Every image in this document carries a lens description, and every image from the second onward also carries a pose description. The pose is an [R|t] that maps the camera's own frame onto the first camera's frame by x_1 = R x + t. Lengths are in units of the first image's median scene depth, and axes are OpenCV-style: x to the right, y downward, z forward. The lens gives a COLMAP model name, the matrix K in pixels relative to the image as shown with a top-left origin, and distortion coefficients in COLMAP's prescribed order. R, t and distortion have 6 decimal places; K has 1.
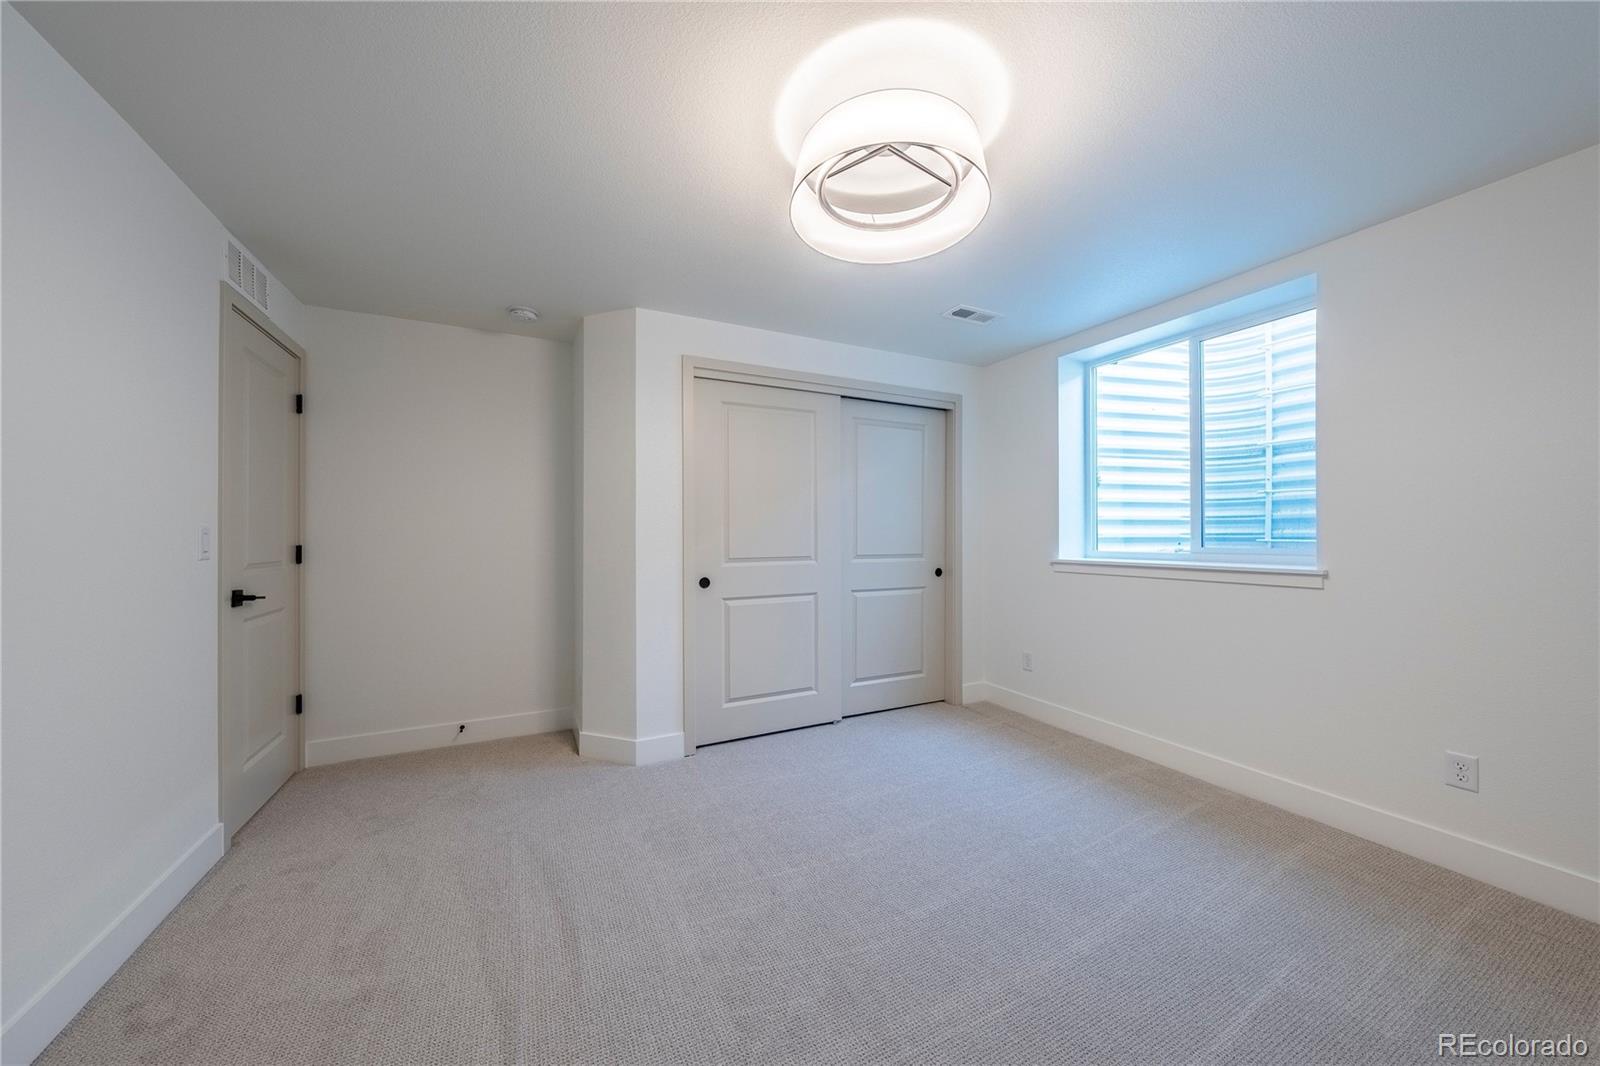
lens RADIAL K [[545.3, 0, 805.0], [0, 545.3, 532.5], [0, 0, 1]] dist [-0.002195, -0.000008]
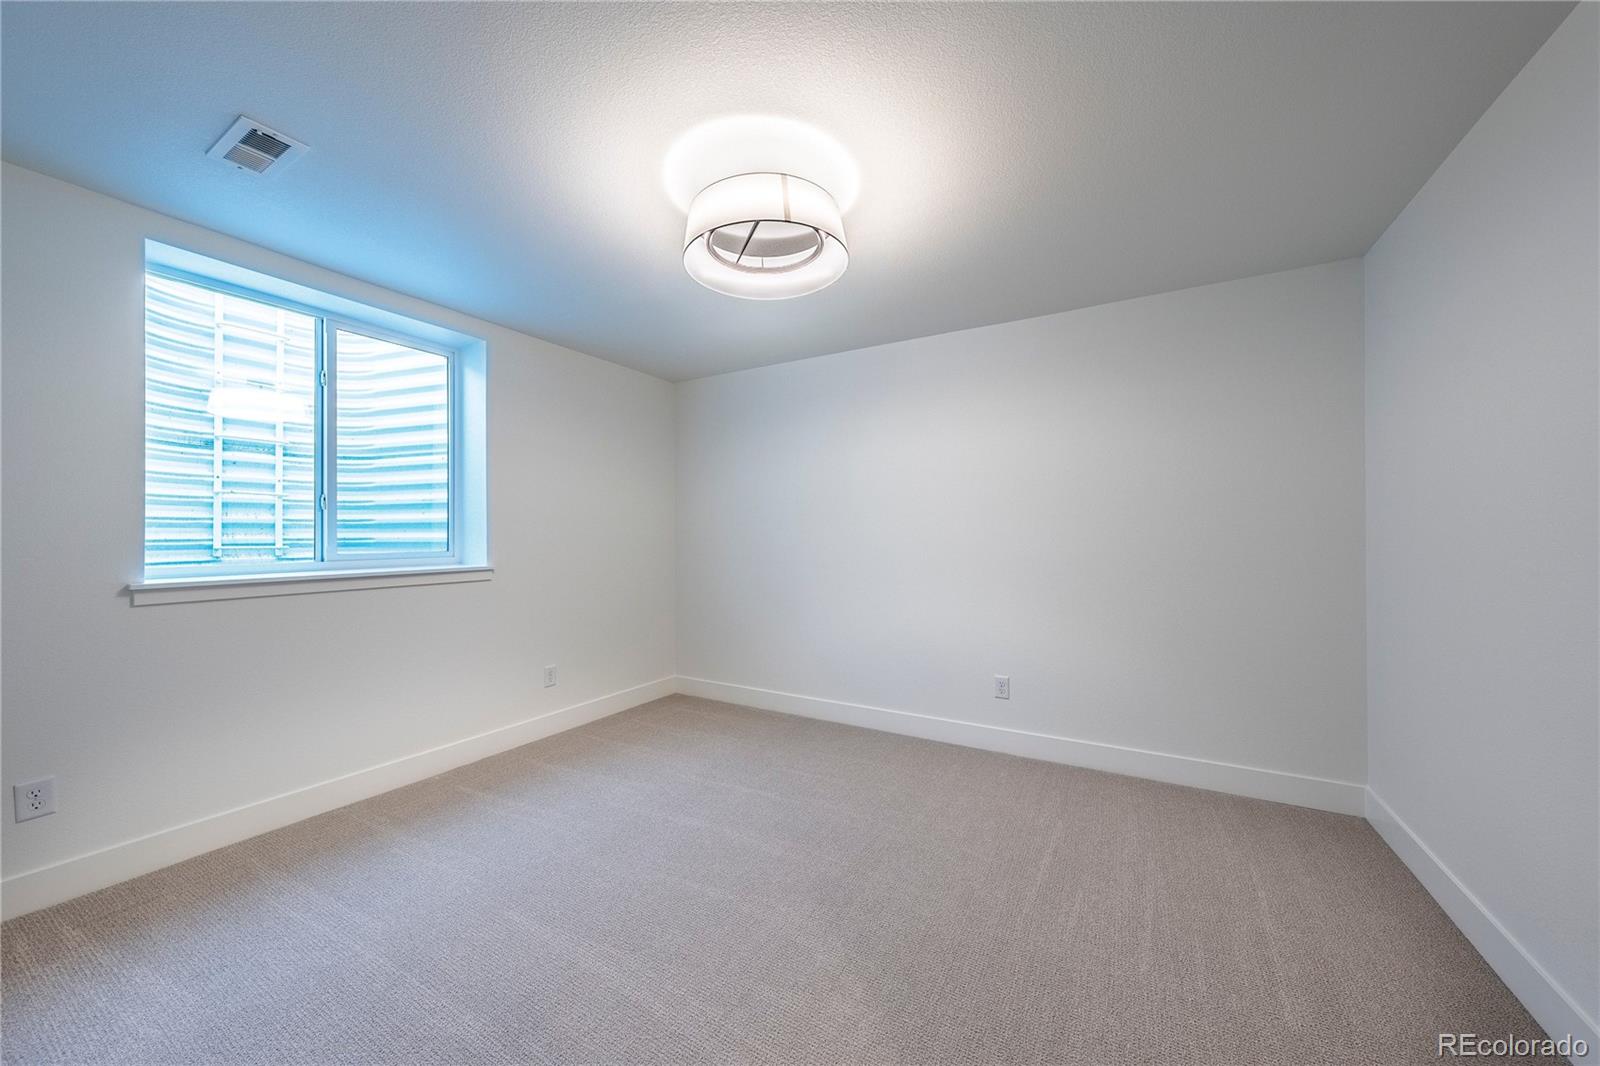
lens RADIAL K [[545.3, 0, 805.0], [0, 545.3, 532.5], [0, 0, 1]] dist [-0.002195, -0.000008]
pose [[-0.518673, 0.008320, 0.854932, -0.373671], [0.001042, 0.999958, -0.009099, -0.000452], [-0.854972, -0.003829, -0.518660, 0.656911]]
